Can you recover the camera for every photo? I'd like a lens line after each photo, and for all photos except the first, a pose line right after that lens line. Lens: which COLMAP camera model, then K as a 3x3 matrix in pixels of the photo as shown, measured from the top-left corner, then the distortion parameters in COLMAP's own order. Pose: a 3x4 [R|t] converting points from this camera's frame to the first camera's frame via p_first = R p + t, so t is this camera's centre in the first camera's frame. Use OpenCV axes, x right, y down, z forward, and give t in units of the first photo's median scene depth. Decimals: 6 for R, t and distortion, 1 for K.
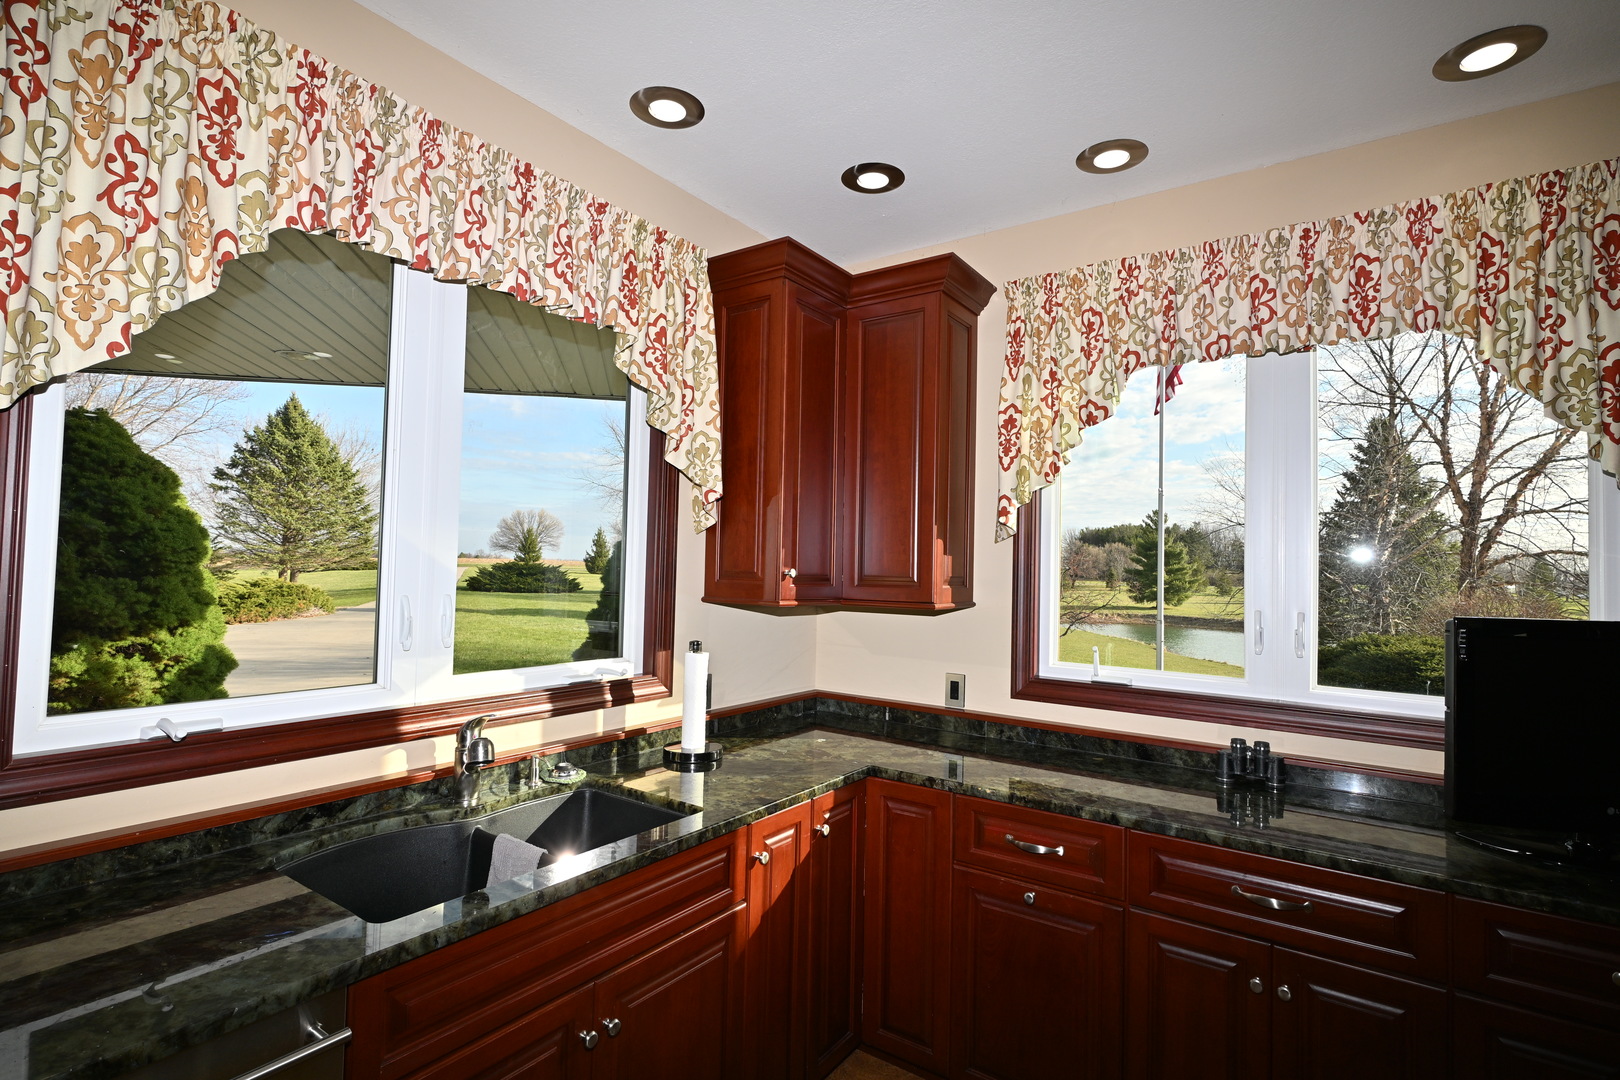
lens RADIAL K [[783.1, 0, 808.1], [0, 783.1, 536.9], [0, 0, 1]] dist [-0.002598, -0.000354]
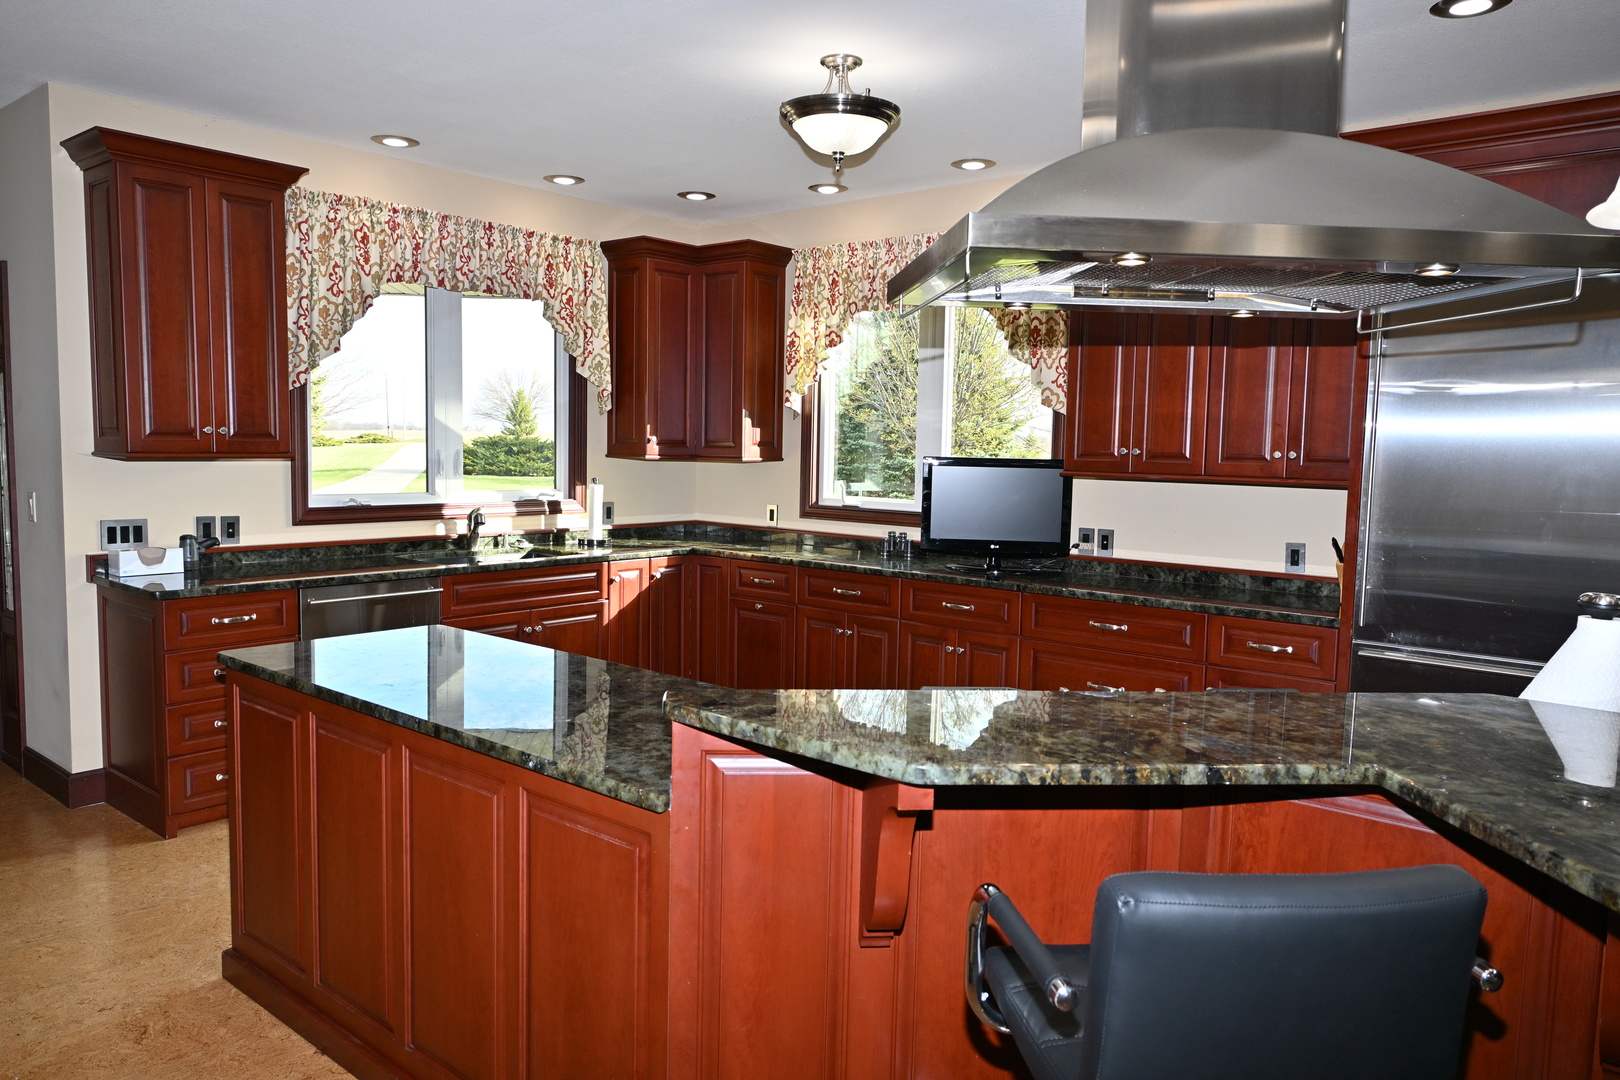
lens RADIAL K [[1136.2, 0, 811.5], [0, 1136.2, 539.5], [0, 0, 1]] dist [-0.001232, 0.000232]
pose [[0.995560, 0.005551, -0.093962, 0.570405], [0.006087, 0.992373, 0.123123, -0.038785], [0.093928, -0.123148, 0.987933, -1.460189]]
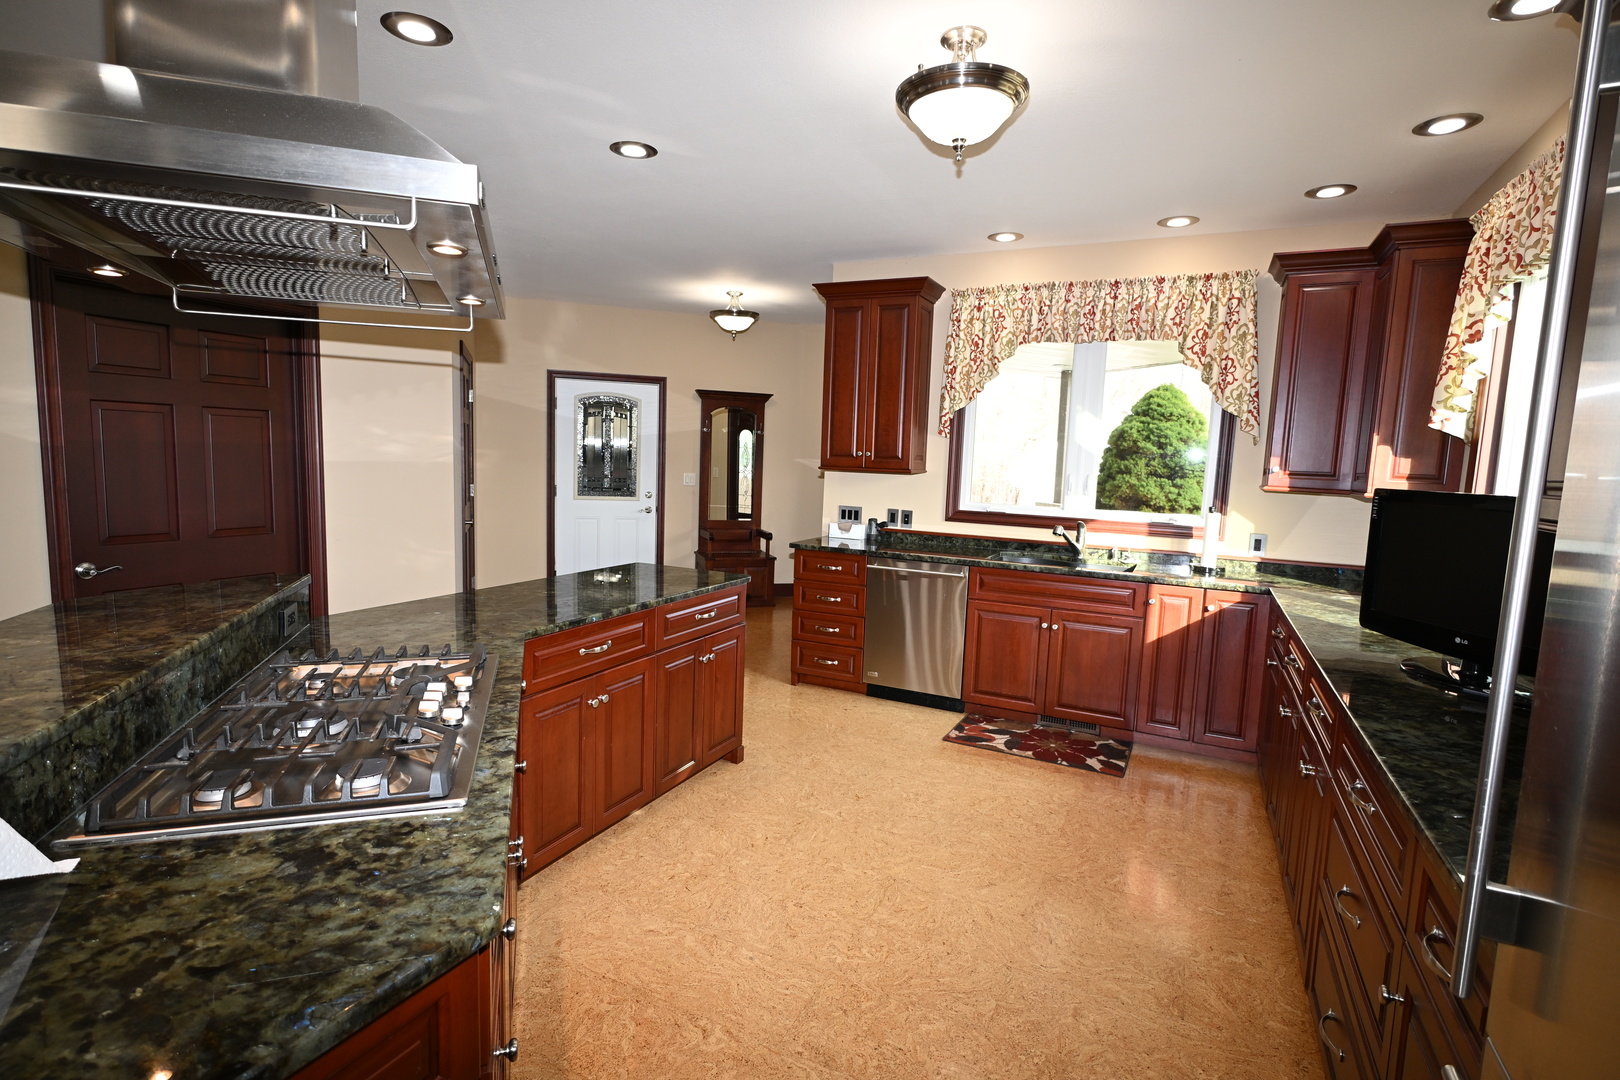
lens RADIAL K [[783.1, 0, 806.6], [0, 783.1, 543.5], [0, 0, 1]] dist [-0.002598, -0.000354]
pose [[0.158887, 0.096127, -0.982606, 1.455105], [0.004635, 0.995165, 0.098105, 0.038063], [0.987286, -0.020142, 0.157673, -0.190540]]
